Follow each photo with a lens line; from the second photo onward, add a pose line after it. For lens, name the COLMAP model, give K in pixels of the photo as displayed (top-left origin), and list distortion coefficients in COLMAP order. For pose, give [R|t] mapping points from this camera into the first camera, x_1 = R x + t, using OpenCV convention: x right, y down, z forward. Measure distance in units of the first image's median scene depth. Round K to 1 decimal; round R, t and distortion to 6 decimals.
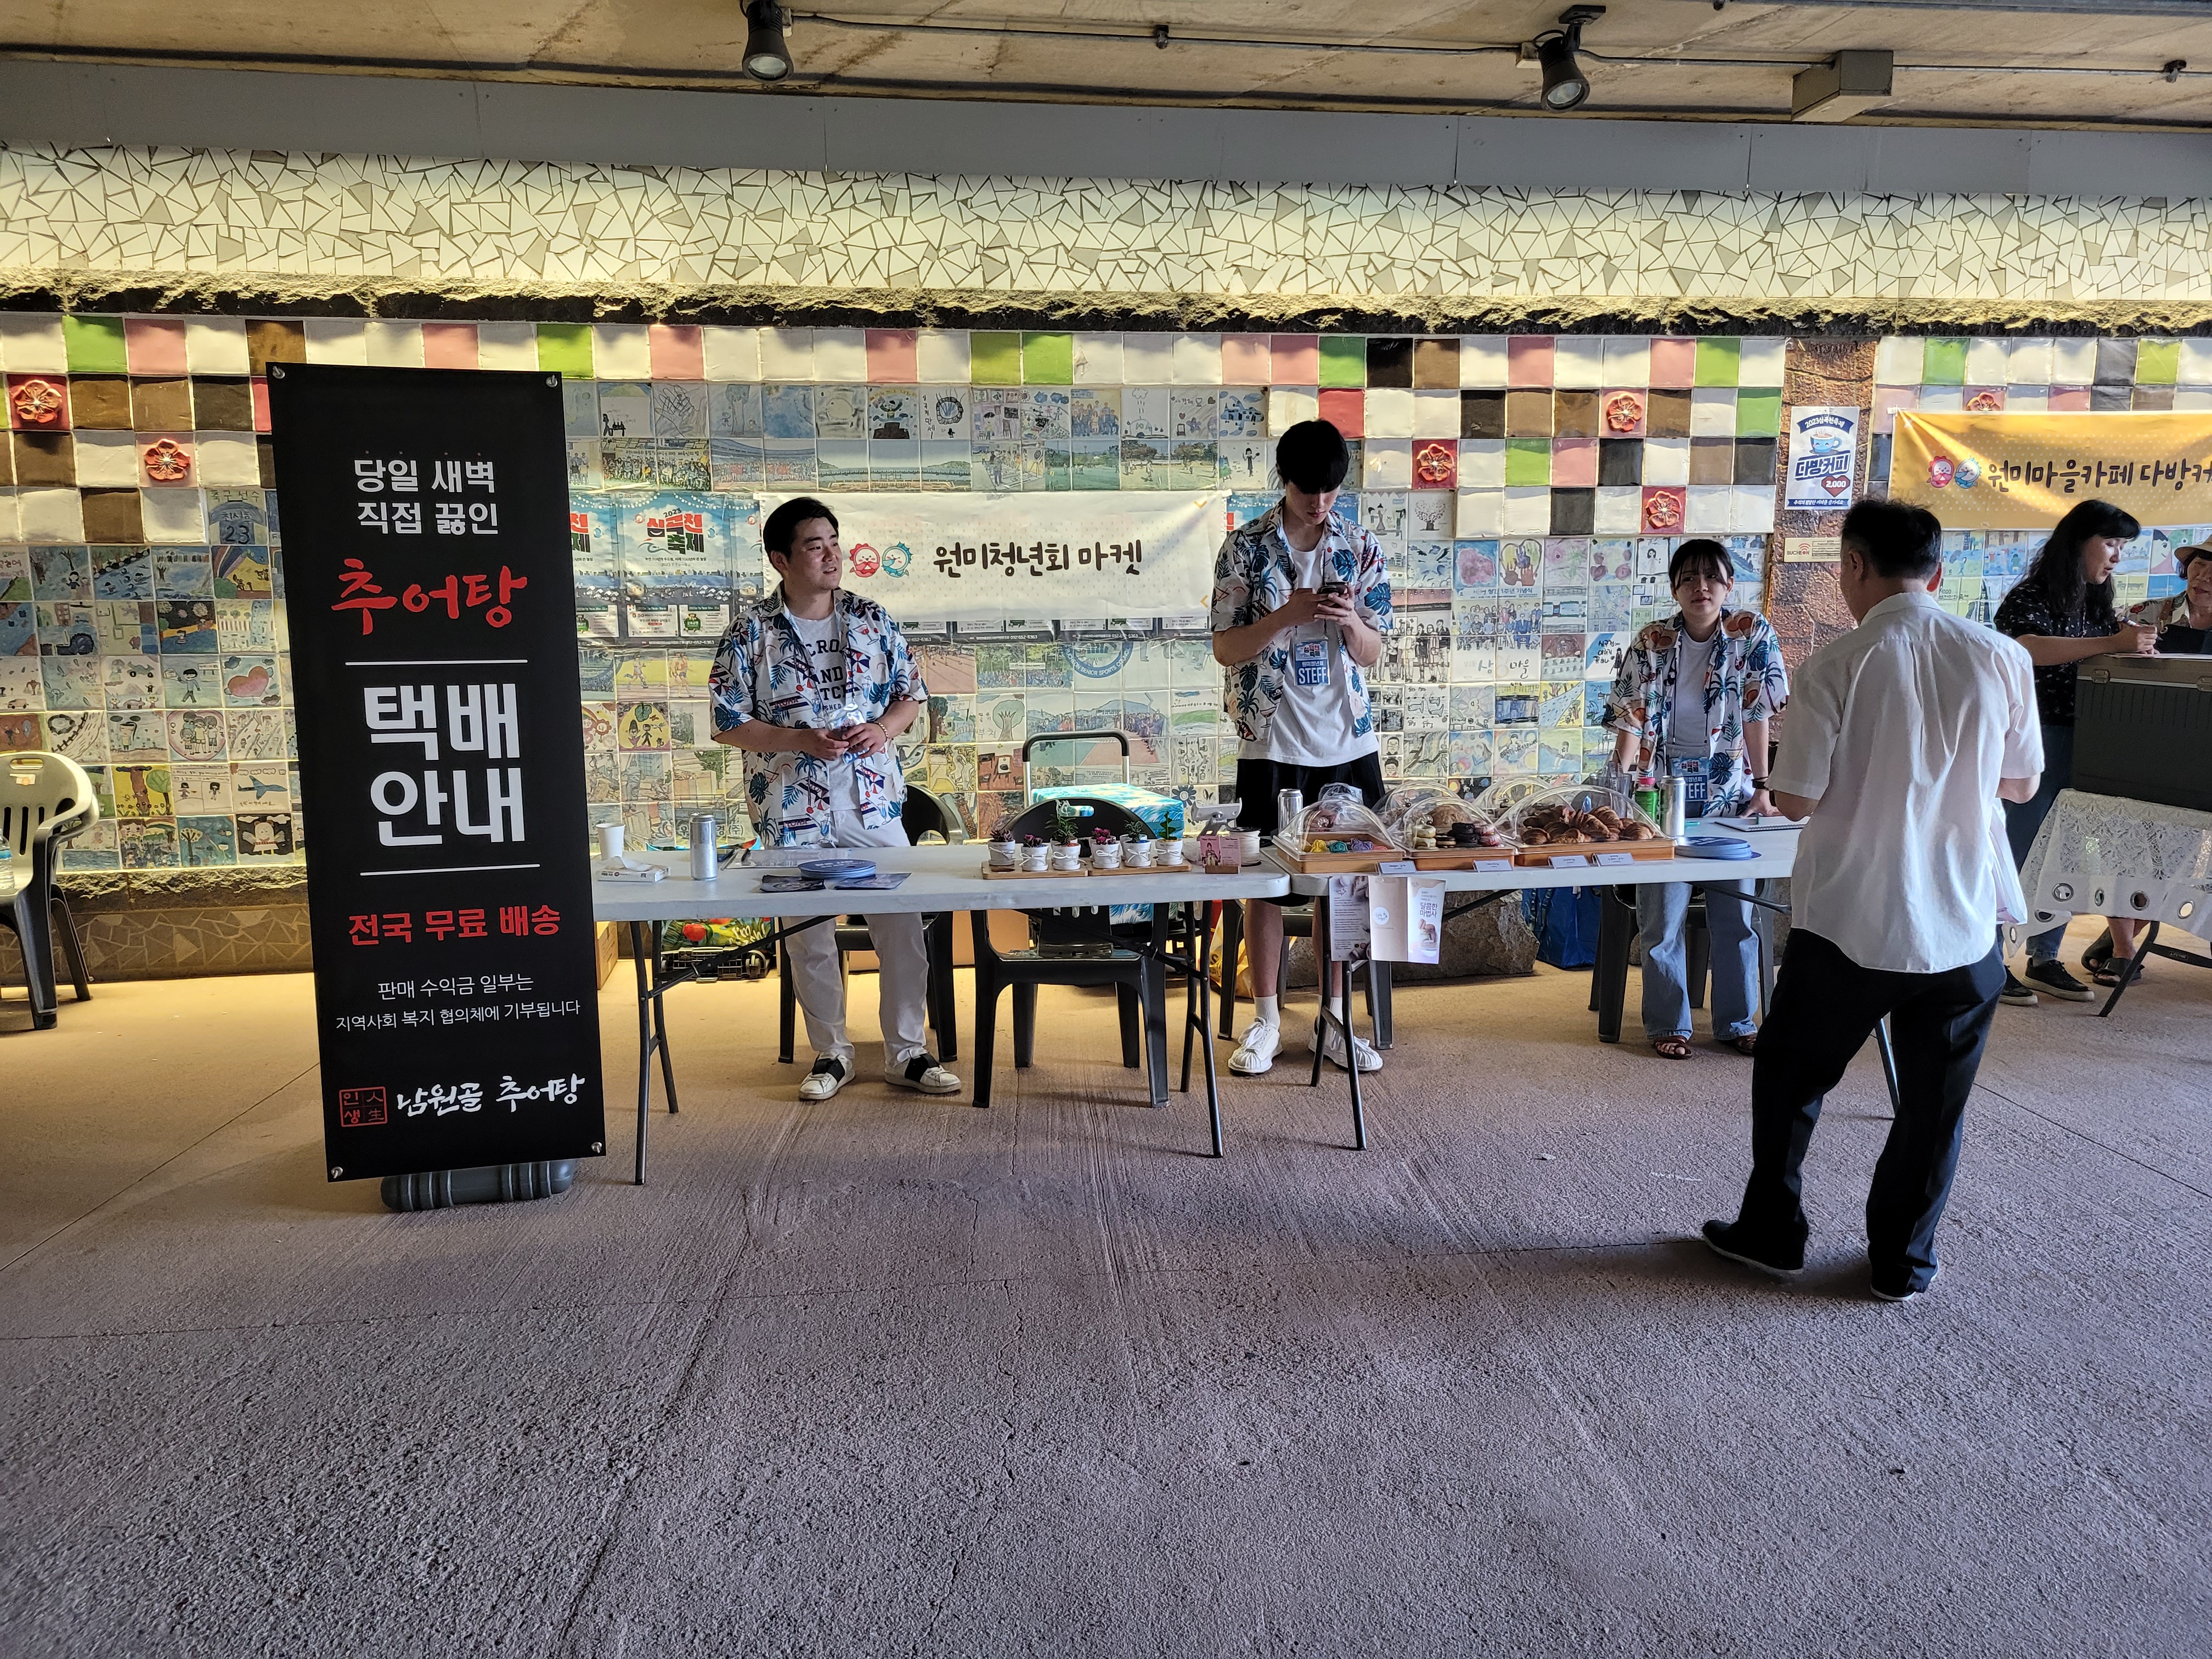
lens RADIAL K [[1652.8, 0, 1100.9], [0, 1652.8, 841.7], [0, 0, 1]] dist [0.062956, -0.048232]
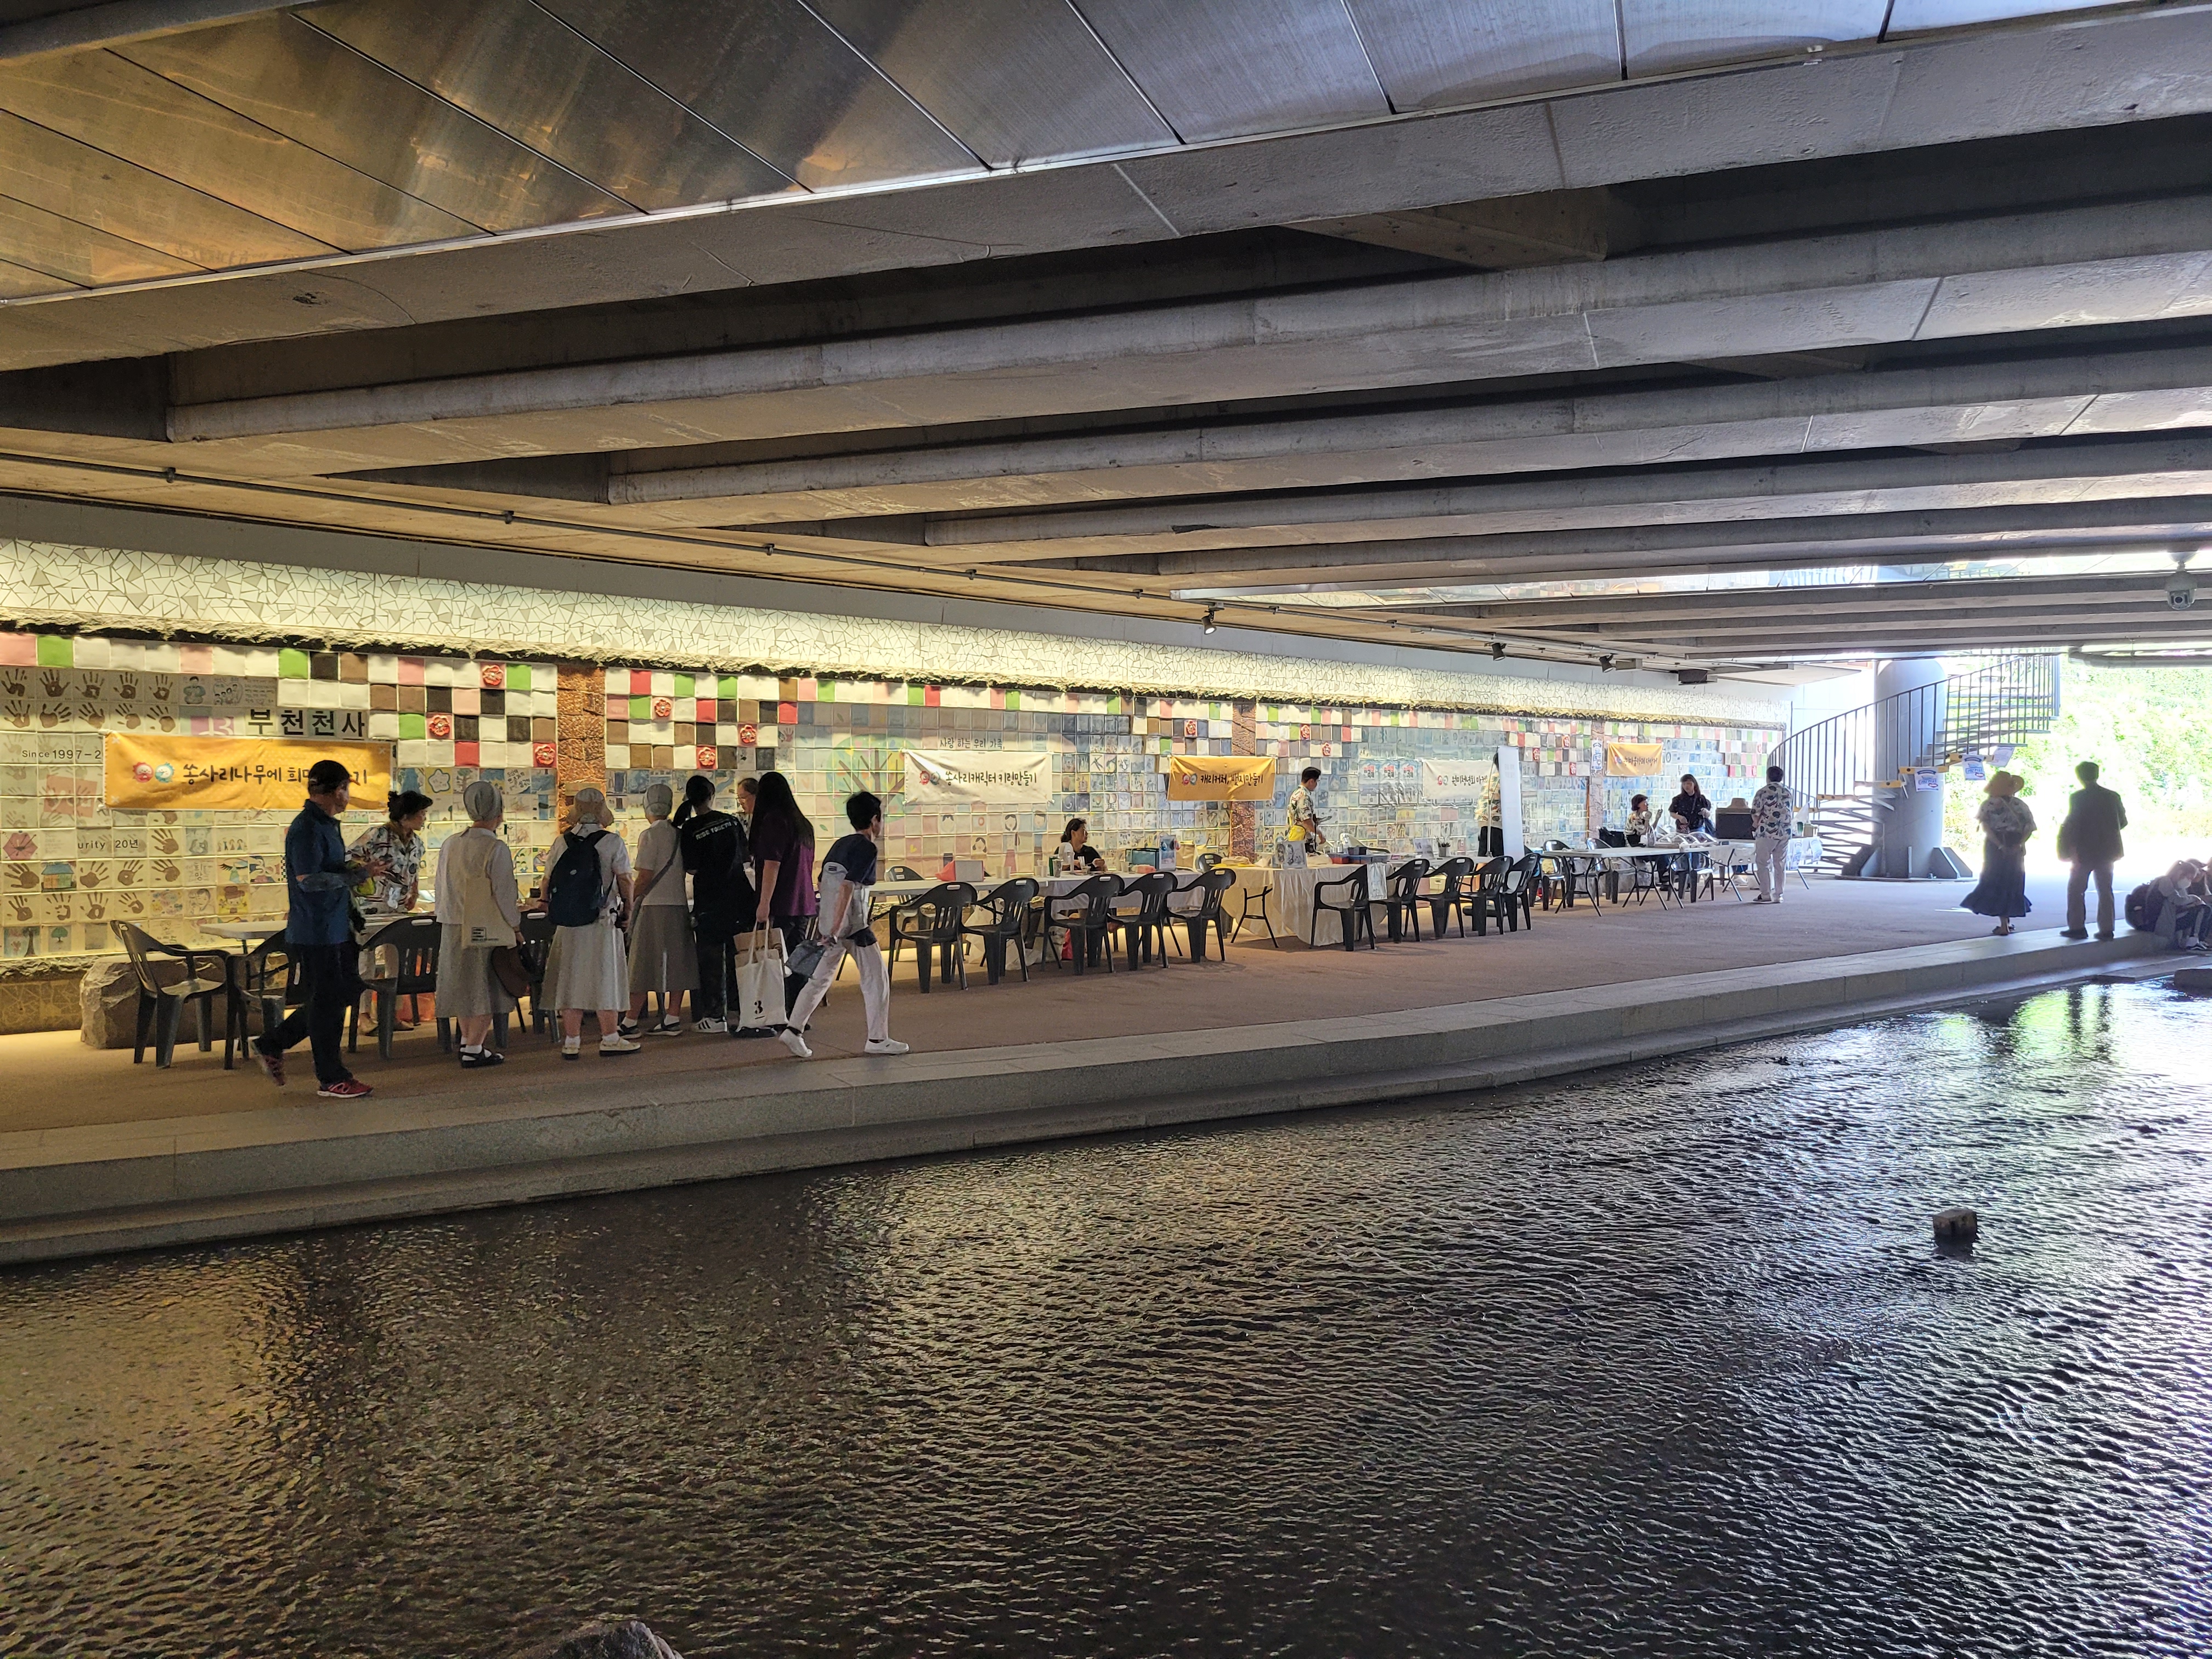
lens RADIAL K [[1671.8, 0, 1106.0], [0, 1671.8, 829.5], [0, 0, 1]] dist [0.054919, -0.044706]
pose [[0.803405, -0.003111, 0.595425, -2.675966], [0.073750, 0.992806, -0.094323, 0.193762], [-0.590848, 0.119692, 0.797855, -1.259023]]
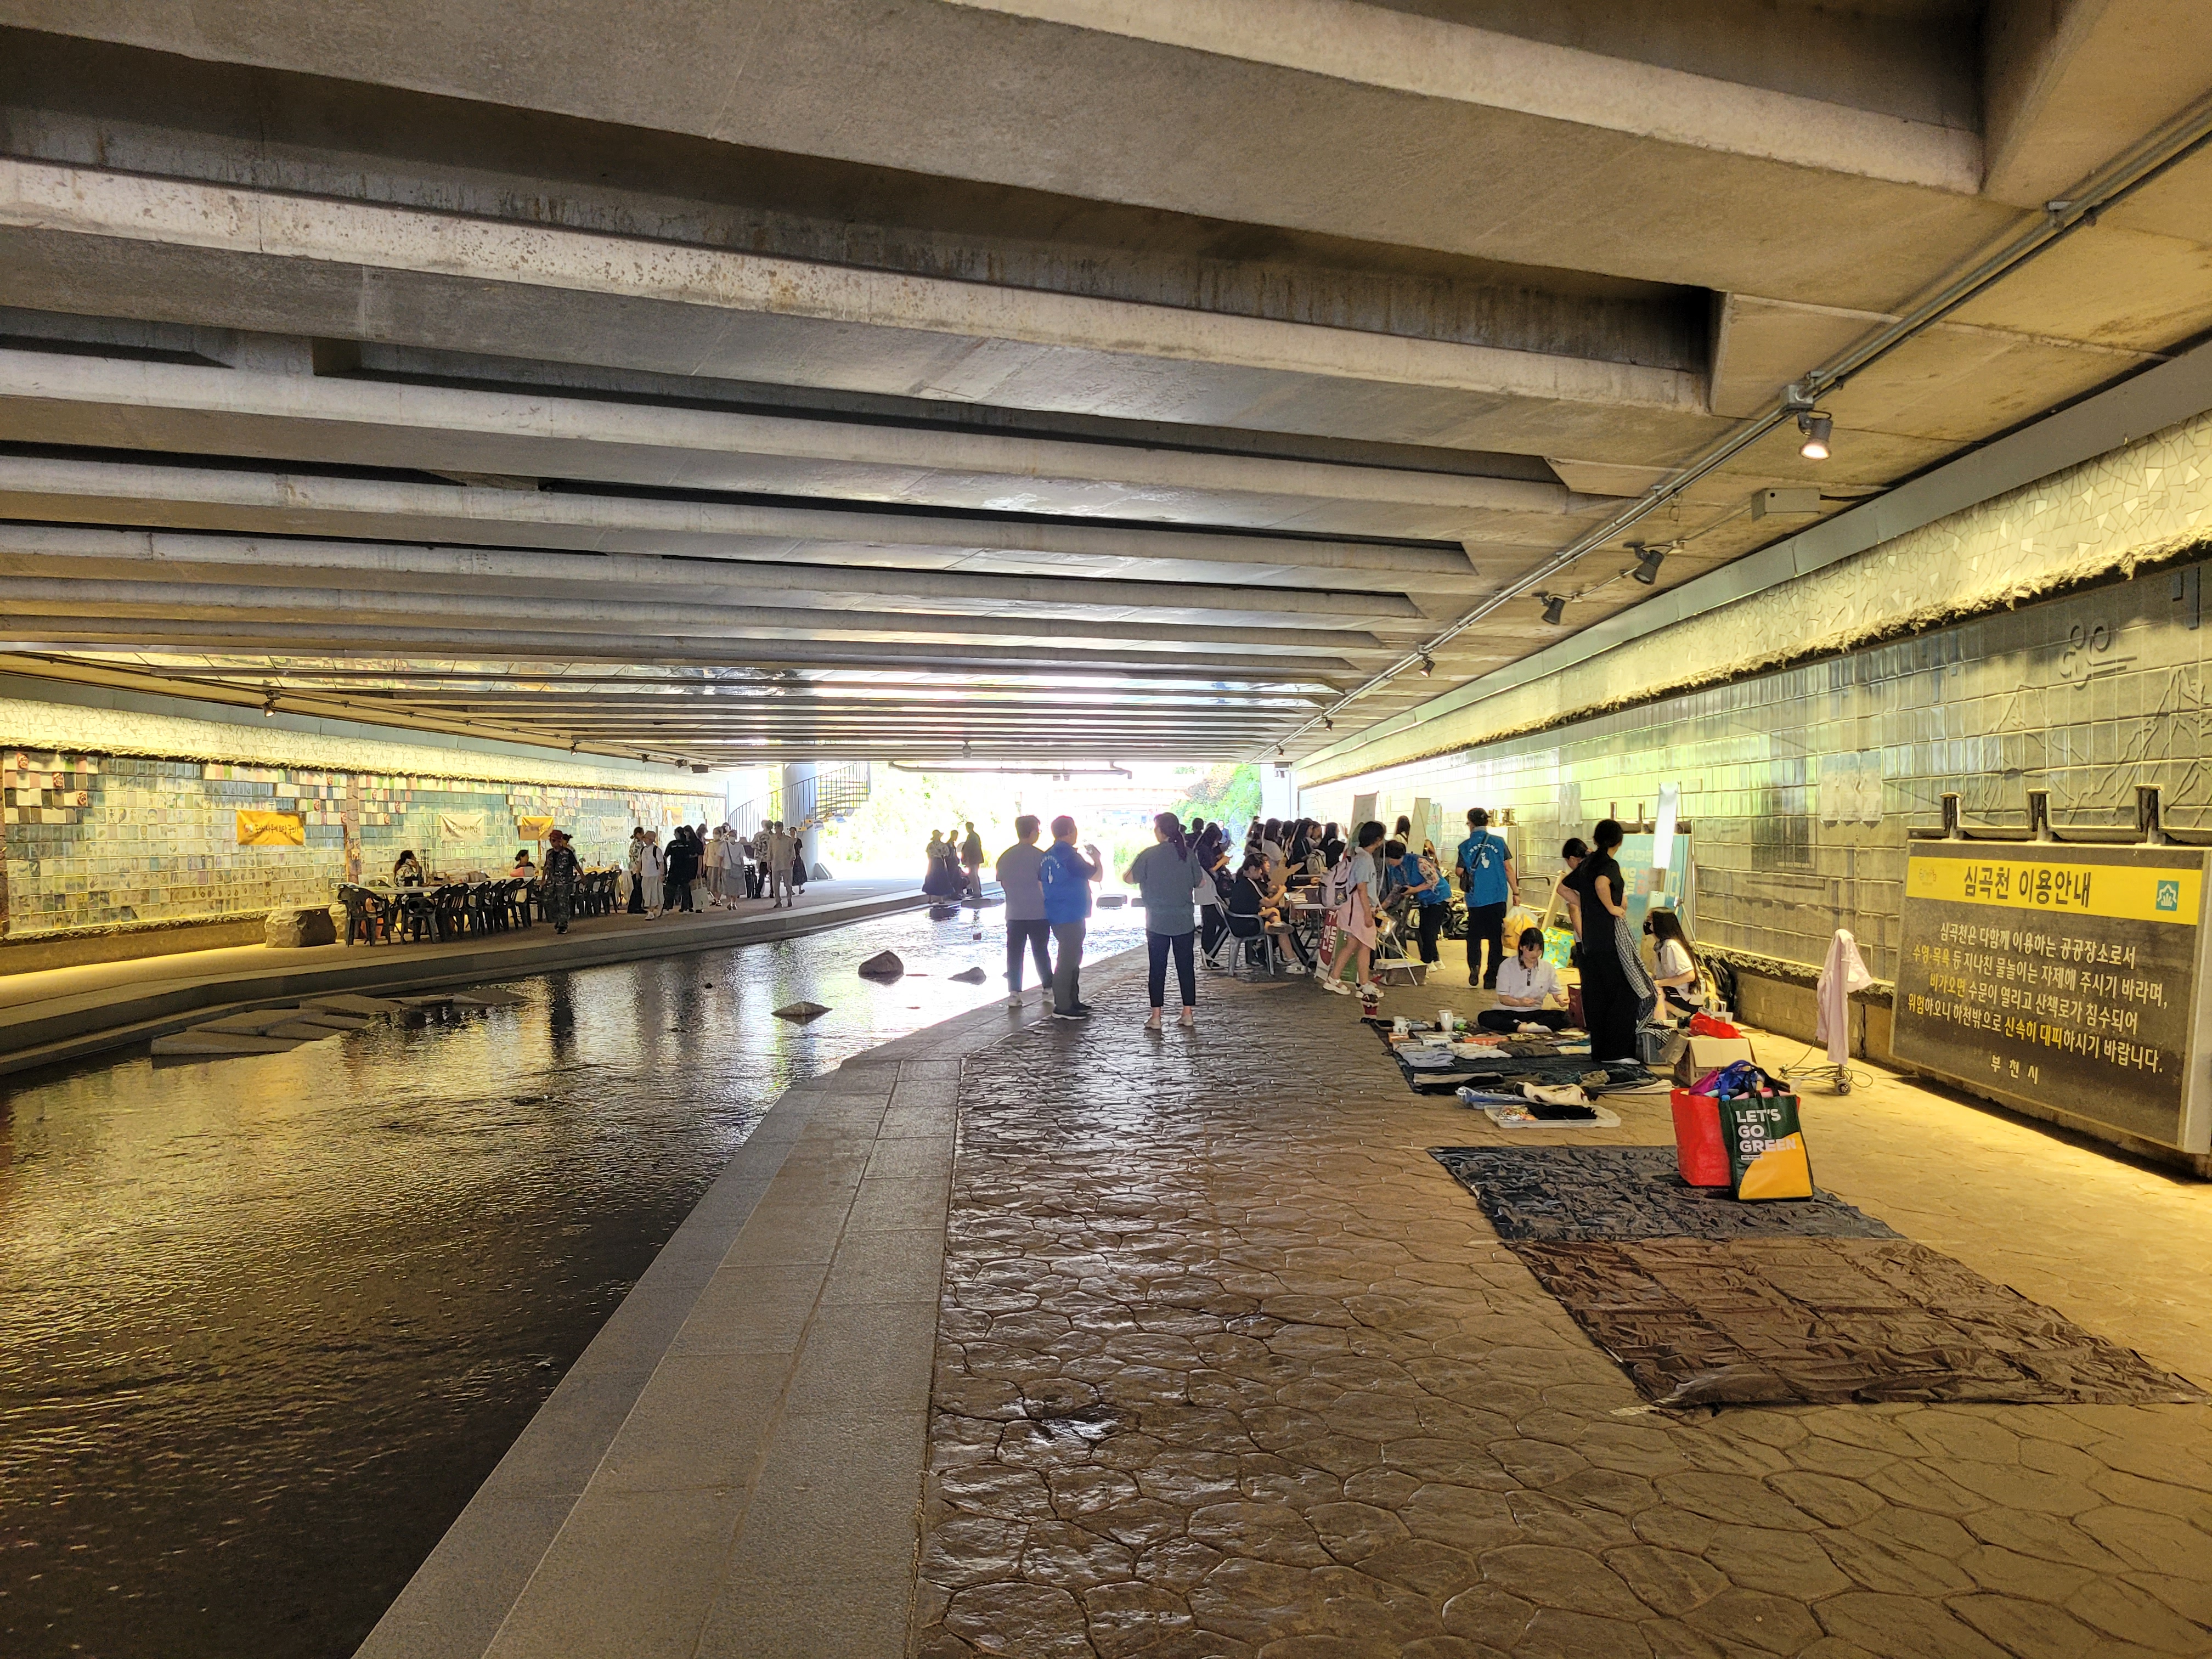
lens RADIAL K [[1652.8, 0, 1100.9], [0, 1652.8, 841.7], [0, 0, 1]] dist [0.062956, -0.048232]
pose [[0.187032, 0.001877, 0.982352, -5.629673], [0.148105, 0.988514, -0.030087, 0.315099], [-0.971125, 0.151118, 0.184606, -1.786657]]
